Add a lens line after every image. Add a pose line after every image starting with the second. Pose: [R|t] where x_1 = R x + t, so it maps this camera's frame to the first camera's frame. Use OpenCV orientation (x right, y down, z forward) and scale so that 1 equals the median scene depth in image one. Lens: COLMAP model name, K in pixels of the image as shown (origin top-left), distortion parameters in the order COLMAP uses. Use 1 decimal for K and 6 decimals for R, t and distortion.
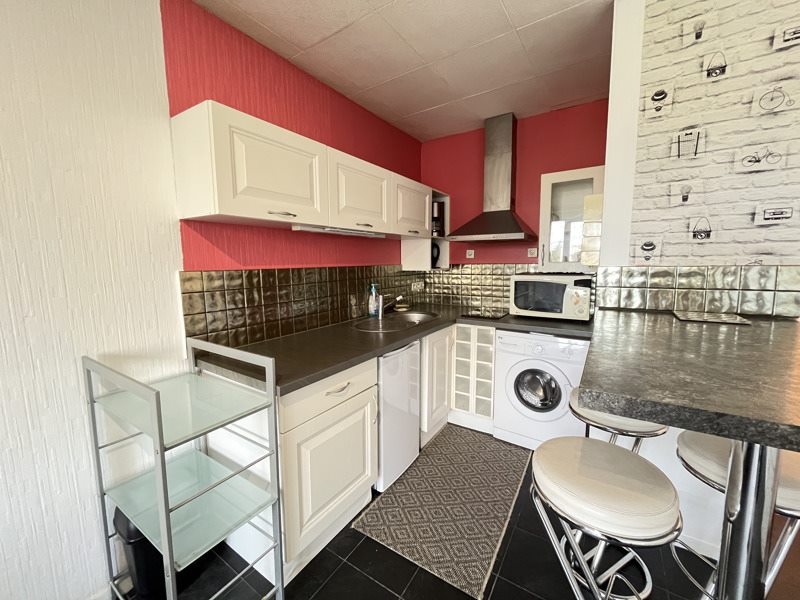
lens RADIAL K [[321.3, 0, 400.0], [0, 321.3, 300.0], [0, 0, 1]] dist [-0.001015, -0.000050]
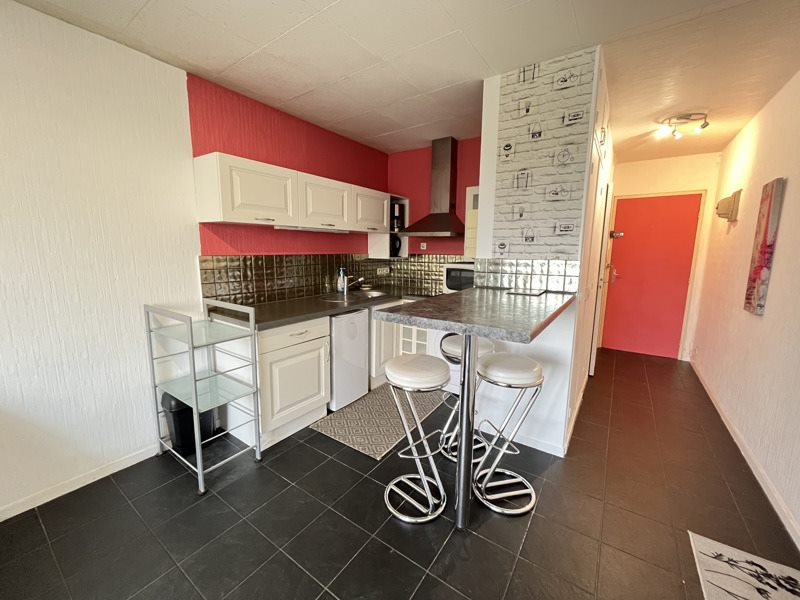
lens RADIAL K [[321.3, 0, 400.0], [0, 321.3, 300.0], [0, 0, 1]] dist [-0.001015, -0.000050]
pose [[0.999372, 0.024949, -0.025160, 0.249614], [-0.023968, 0.998969, 0.038567, 0.031385], [0.026097, -0.037940, 0.998939, -0.403176]]
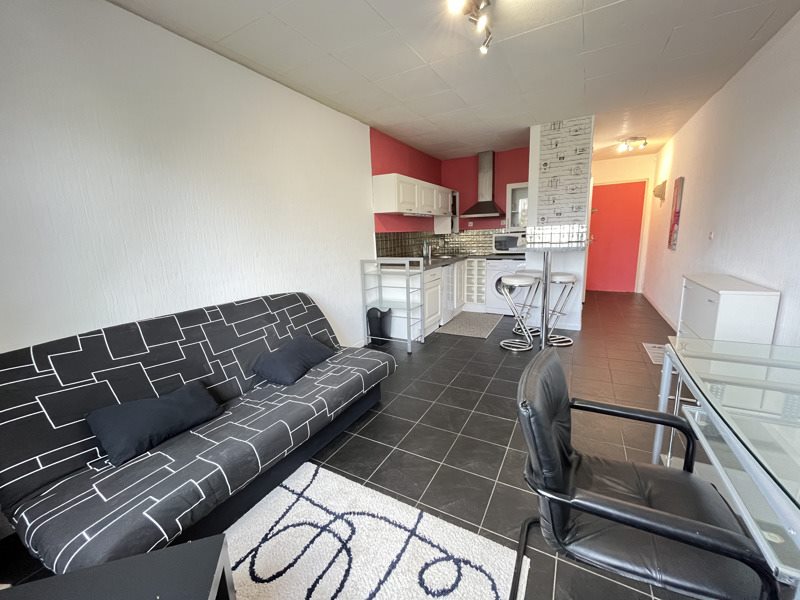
lens RADIAL K [[321.3, 0, 400.0], [0, 321.3, 300.0], [0, 0, 1]] dist [-0.001015, -0.000050]
pose [[0.997242, -0.040937, 0.061906, -0.483314], [0.035966, 0.996195, 0.079383, 0.196030], [-0.064920, -0.076937, 0.994920, -1.279547]]
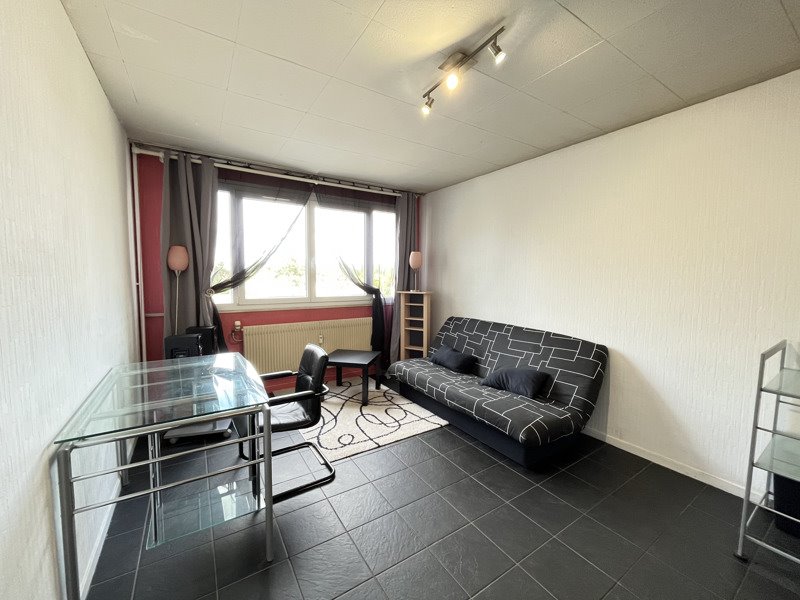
lens RADIAL K [[321.3, 0, 400.0], [0, 321.3, 300.0], [0, 0, 1]] dist [-0.001015, -0.000050]
pose [[-0.408496, 0.079492, -0.909292, 1.160939], [-0.109012, 0.984821, 0.135069, -0.092770], [0.906227, 0.154299, -0.393630, 0.404666]]
